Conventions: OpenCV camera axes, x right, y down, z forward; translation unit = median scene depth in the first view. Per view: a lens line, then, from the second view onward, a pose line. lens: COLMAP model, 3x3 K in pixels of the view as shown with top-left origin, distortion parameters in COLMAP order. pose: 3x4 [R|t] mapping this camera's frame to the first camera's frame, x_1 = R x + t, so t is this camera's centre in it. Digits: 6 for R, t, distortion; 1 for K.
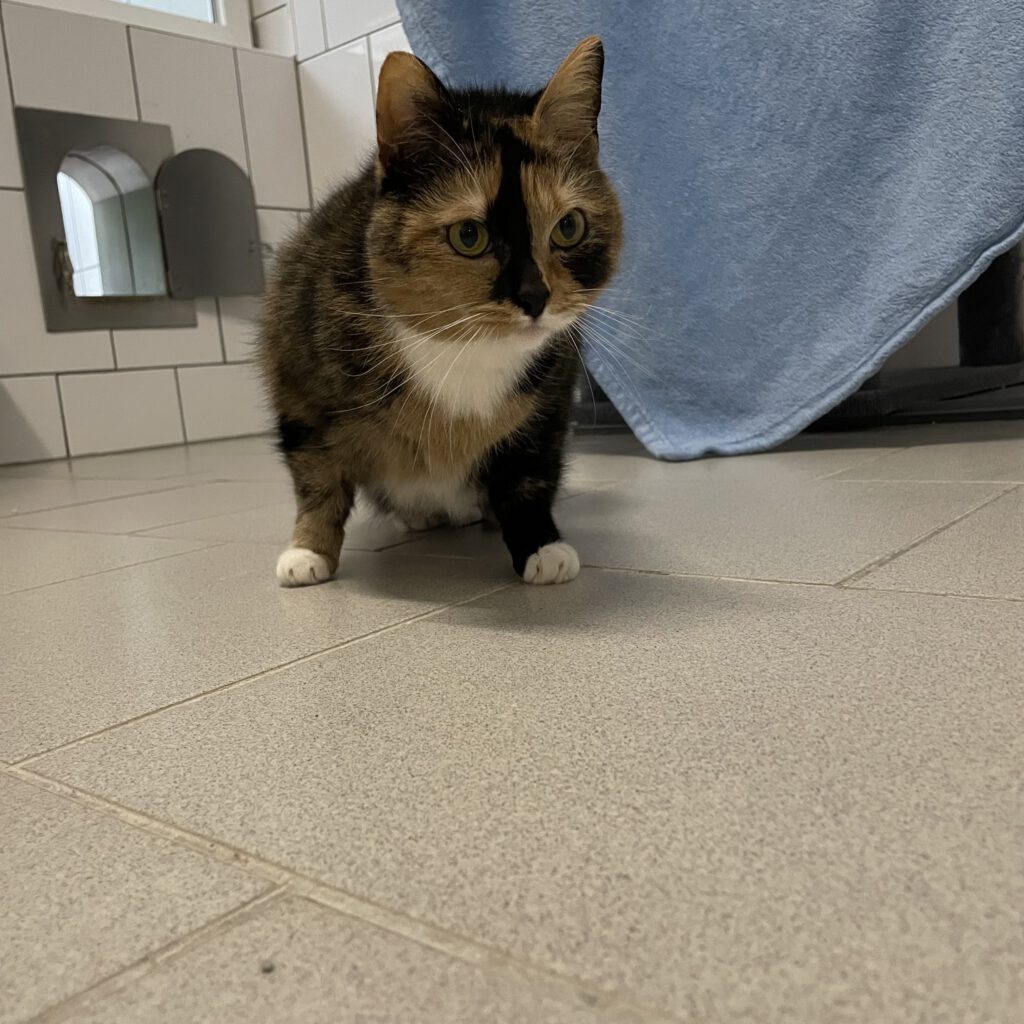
lens RADIAL K [[1024.9, 0, 511.1], [0, 1024.9, 523.6], [0, 0, 1]] dist [0.062597, -0.033731]
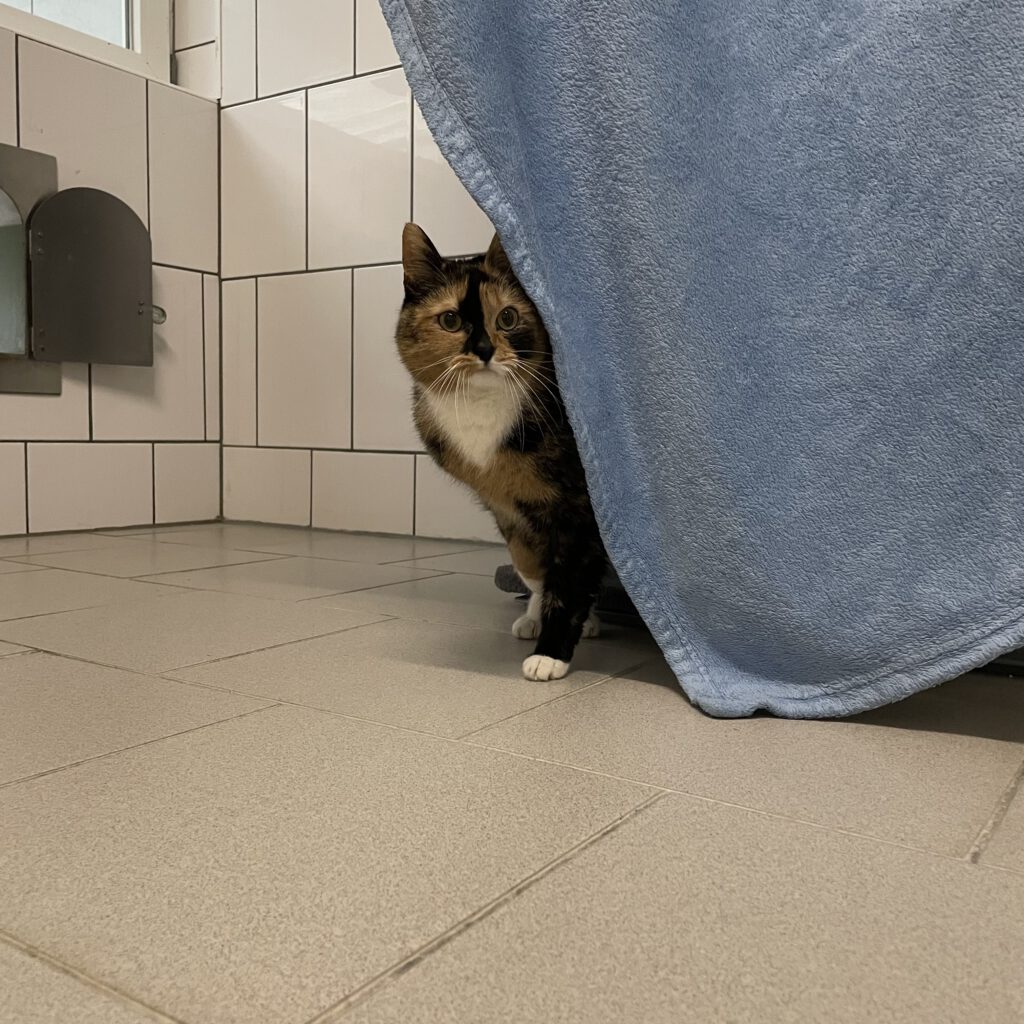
lens RADIAL K [[1031.4, 0, 496.9], [0, 1031.4, 531.6], [0, 0, 1]] dist [0.065100, -0.015540]
pose [[0.989695, 0.102808, 0.099675, -0.038354], [-0.096374, 0.993064, -0.067356, -0.077129], [-0.105909, 0.057056, 0.992738, 0.177657]]
